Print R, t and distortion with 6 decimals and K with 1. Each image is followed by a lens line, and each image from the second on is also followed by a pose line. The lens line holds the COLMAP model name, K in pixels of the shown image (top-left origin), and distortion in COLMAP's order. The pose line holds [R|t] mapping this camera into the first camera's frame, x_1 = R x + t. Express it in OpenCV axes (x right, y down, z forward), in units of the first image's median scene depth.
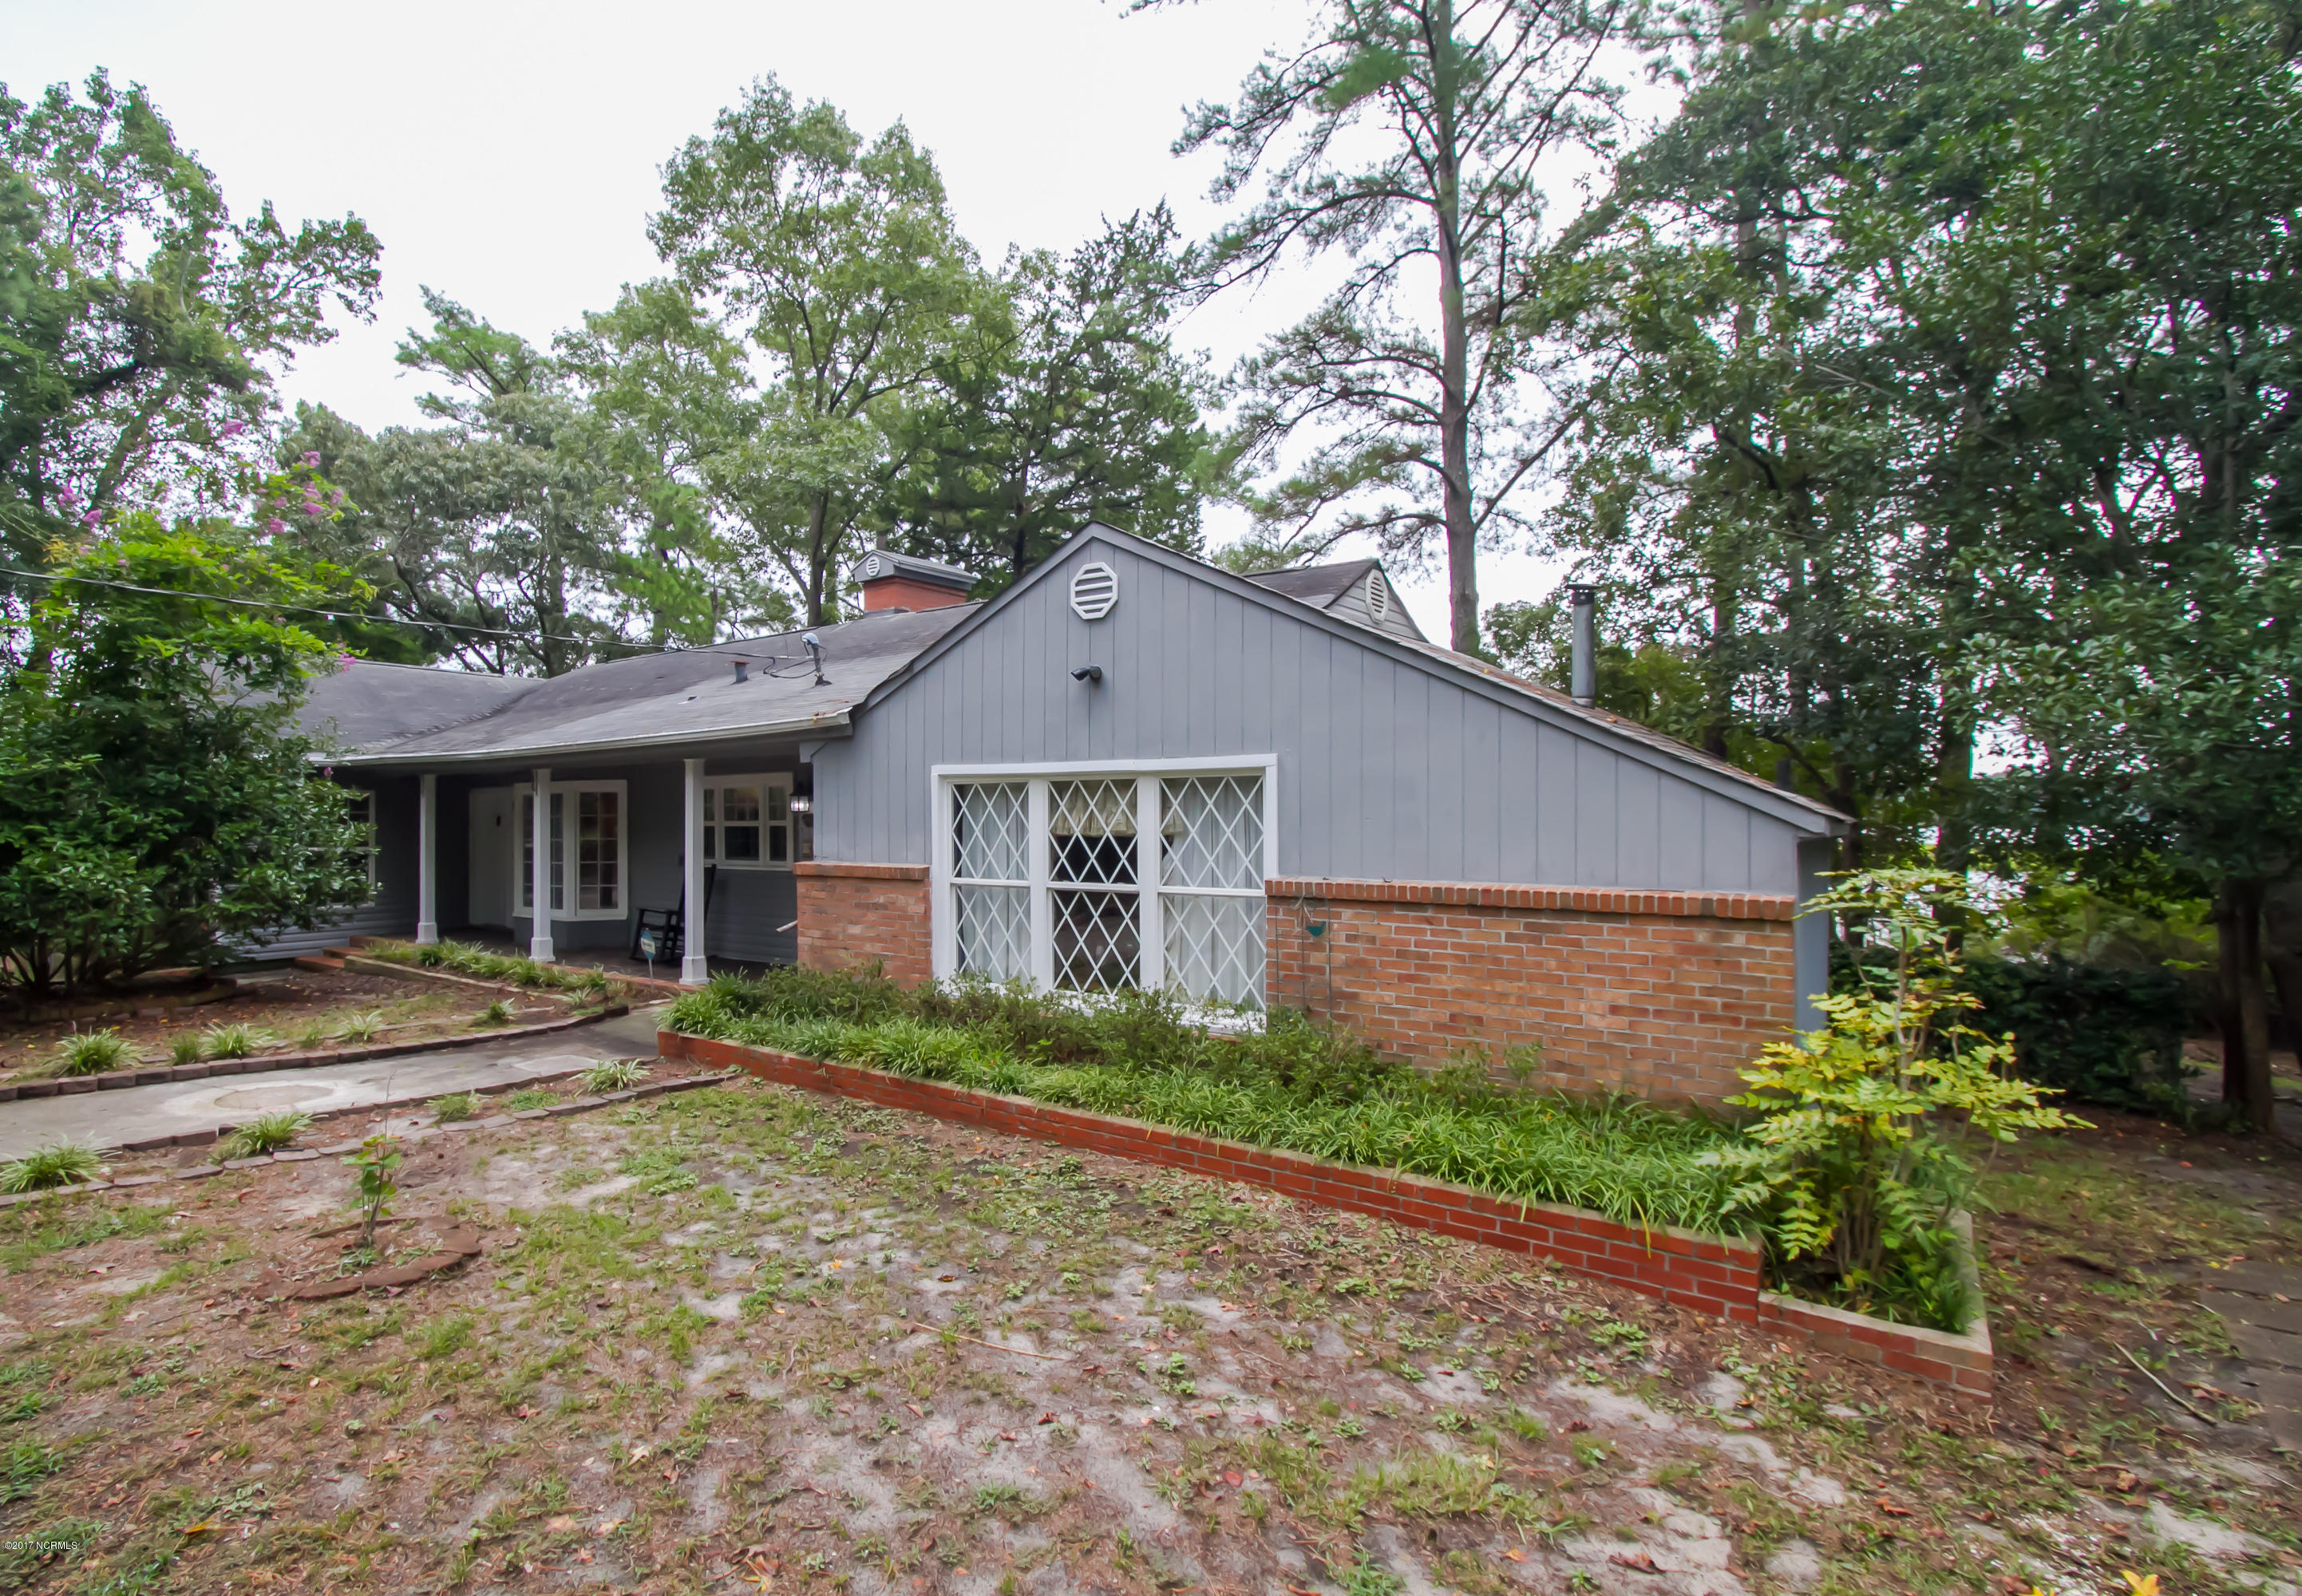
lens RADIAL K [[1122.1, 0, 1139.0], [0, 1122.1, 802.0], [0, 0, 1]] dist [-0.000412, 0.000209]
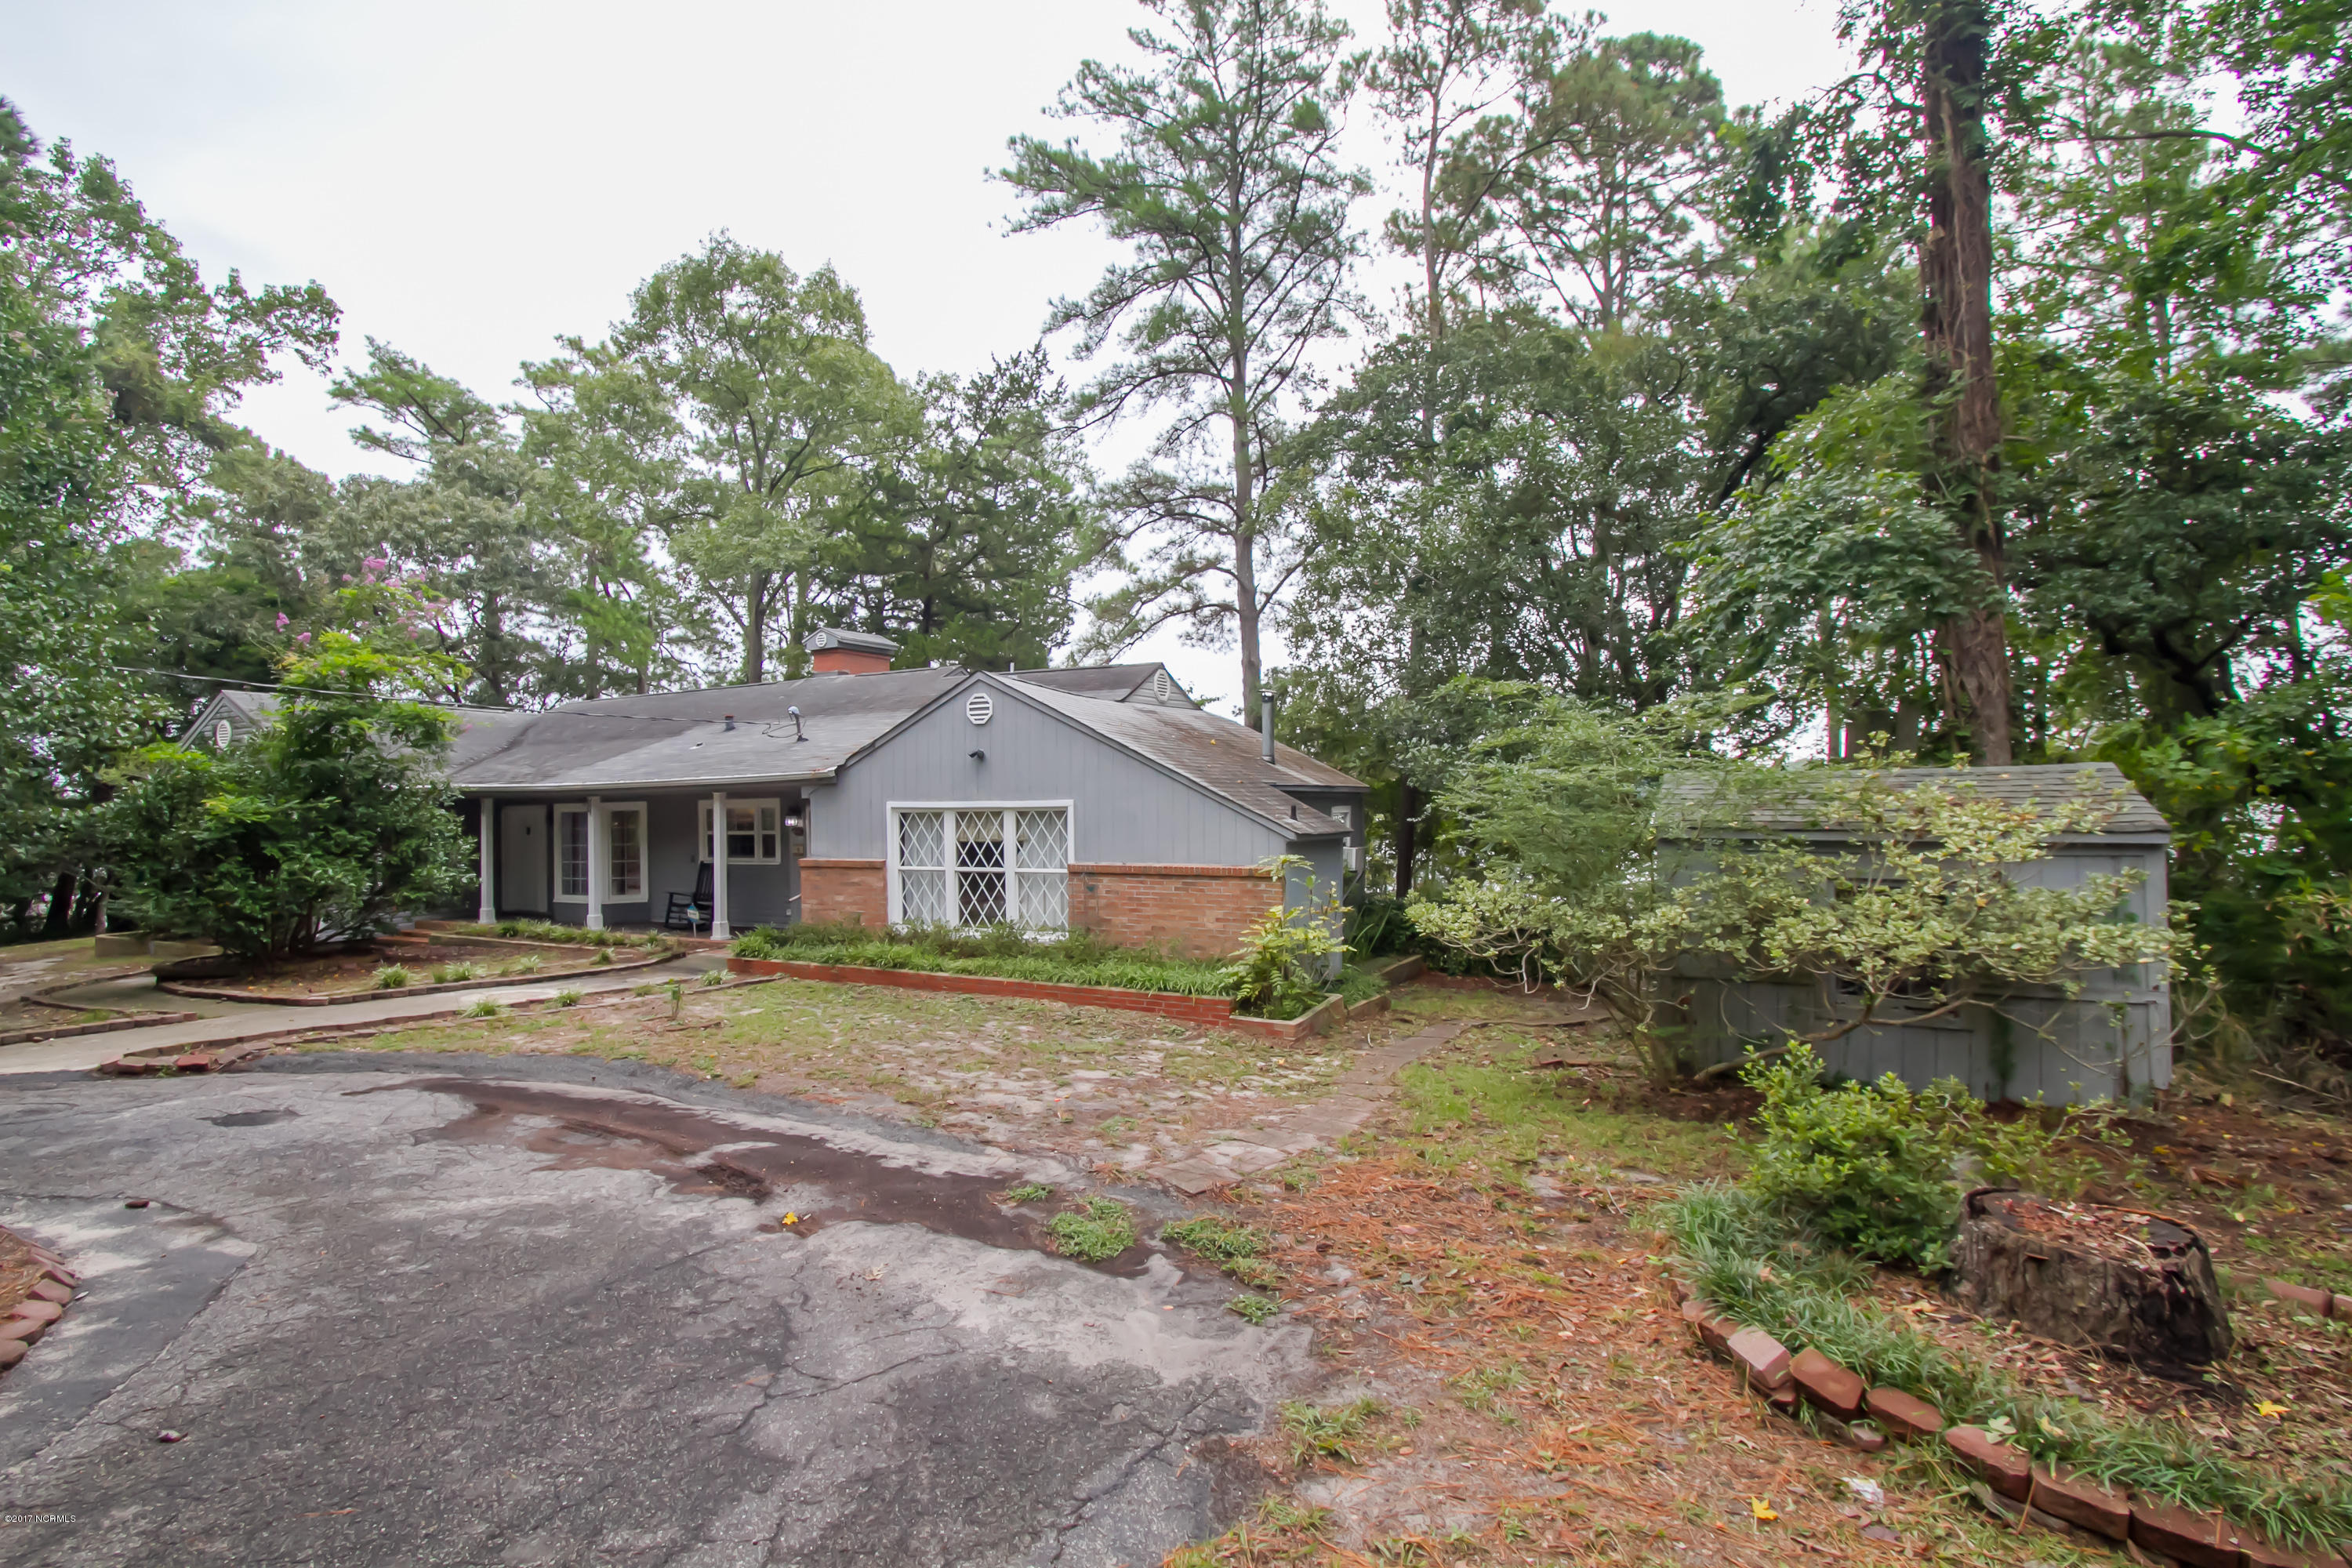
lens RADIAL K [[1104.5, 0, 1177.1], [0, 1104.5, 766.1], [0, 0, 1]] dist [-0.003119, -0.000398]
pose [[0.992490, -0.007375, 0.122100, 0.025302], [0.010077, 0.999718, -0.021520, -0.022174], [-0.121907, 0.022589, 0.992284, -0.358321]]
